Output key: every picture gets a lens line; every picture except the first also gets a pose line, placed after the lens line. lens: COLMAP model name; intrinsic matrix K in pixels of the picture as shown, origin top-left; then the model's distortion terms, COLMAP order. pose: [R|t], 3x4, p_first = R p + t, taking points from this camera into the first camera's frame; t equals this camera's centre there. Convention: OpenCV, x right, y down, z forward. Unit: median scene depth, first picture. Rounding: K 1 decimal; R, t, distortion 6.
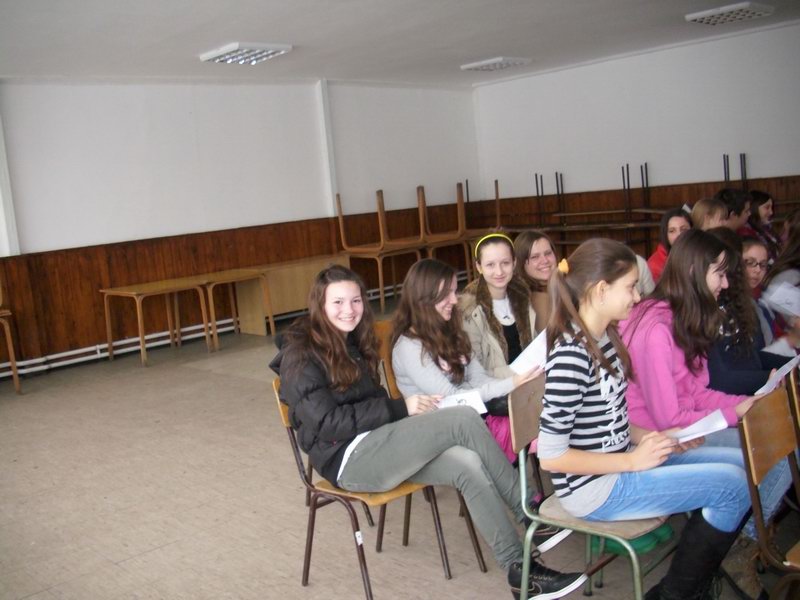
lens RADIAL K [[850.8, 0, 400.0], [0, 850.8, 300.0], [0, 0, 1]] dist [-0.159754, 0.122559]
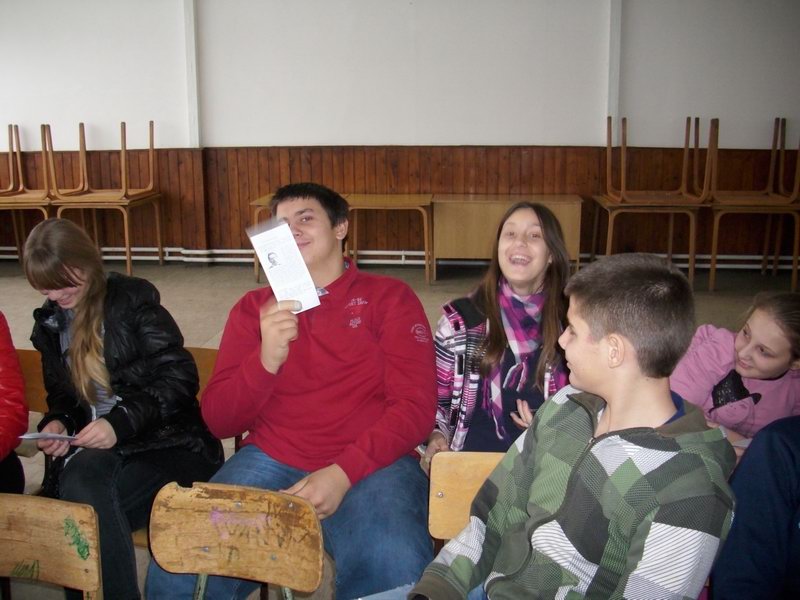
lens RADIAL K [[850.8, 0, 400.0], [0, 850.8, 300.0], [0, 0, 1]] dist [-0.159754, 0.122559]
pose [[0.639331, 0.245189, -0.728792, 0.432593], [-0.152076, 0.969396, 0.192728, -0.094319], [0.753743, -0.012385, 0.657053, 0.434148]]
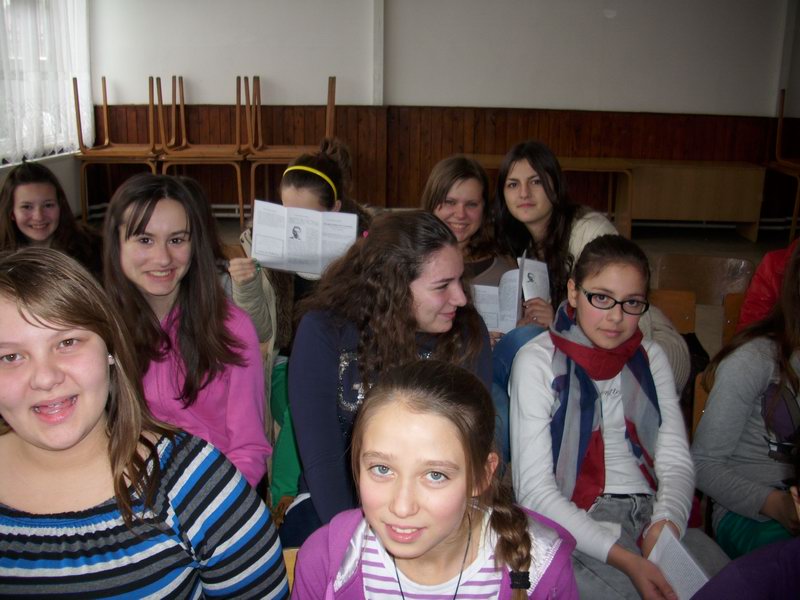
lens RADIAL K [[850.8, 0, 400.0], [0, 850.8, 300.0], [0, 0, 1]] dist [-0.159754, 0.122559]
pose [[0.713933, 0.277776, -0.642760, 0.249292], [-0.172777, 0.959448, 0.222727, -0.051368], [0.678563, -0.047958, 0.732975, 0.208860]]
